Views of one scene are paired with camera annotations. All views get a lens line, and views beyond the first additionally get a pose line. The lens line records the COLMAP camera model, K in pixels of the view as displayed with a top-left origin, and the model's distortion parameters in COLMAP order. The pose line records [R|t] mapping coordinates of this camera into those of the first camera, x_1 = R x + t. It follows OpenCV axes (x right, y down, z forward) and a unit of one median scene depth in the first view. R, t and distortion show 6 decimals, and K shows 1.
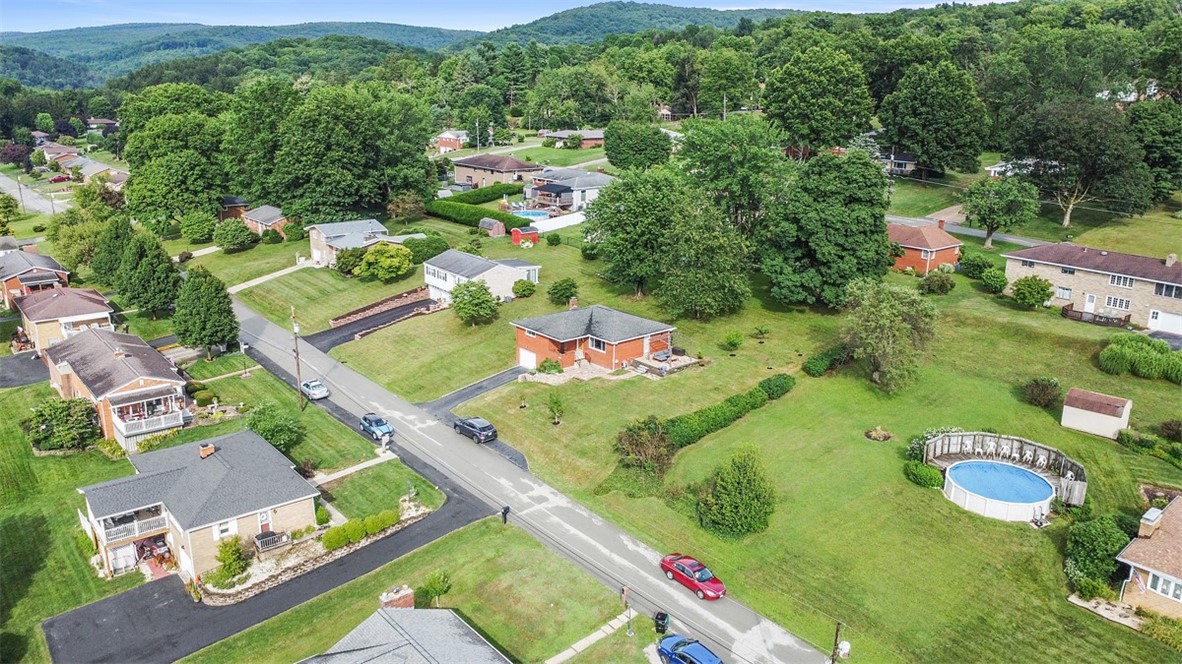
lens RADIAL K [[849.5, 0, 599.2], [0, 849.5, 329.9], [0, 0, 1]] dist [-0.024613, -0.001315]
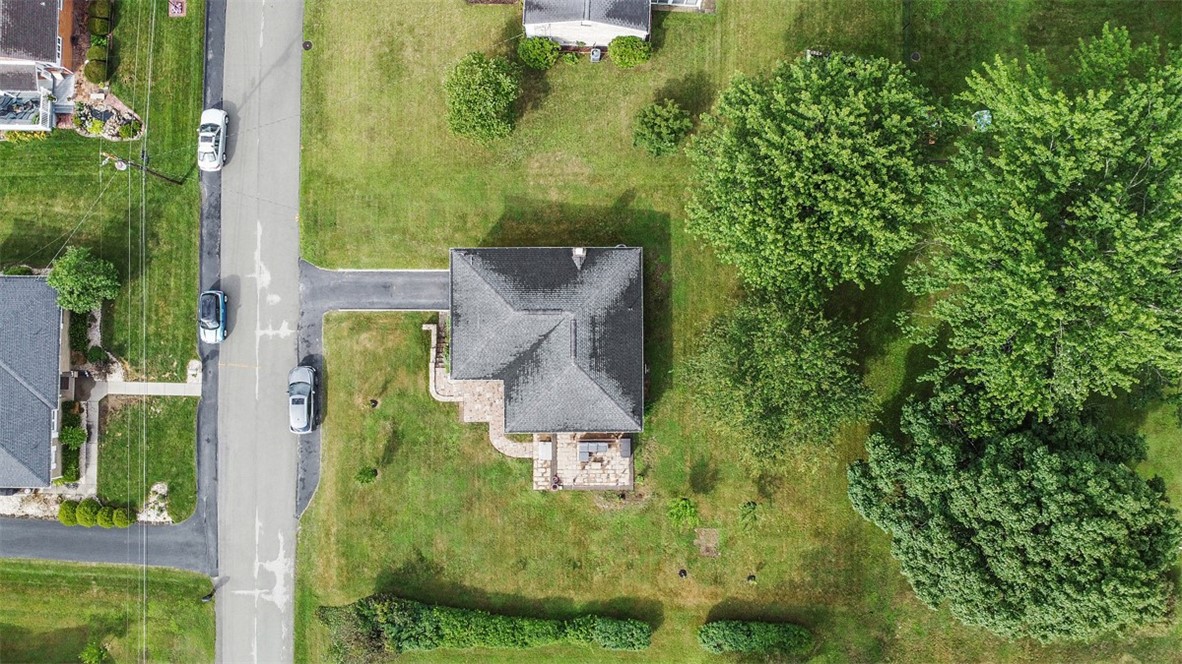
lens RADIAL K [[849.5, 0, 599.2], [0, 849.5, 329.9], [0, 0, 1]] dist [-0.024613, -0.001315]
pose [[0.746629, 0.665199, -0.007495, 0.022931], [-0.209880, 0.246234, 0.946213, -0.679295], [0.631265, -0.704897, 0.323457, 0.911293]]
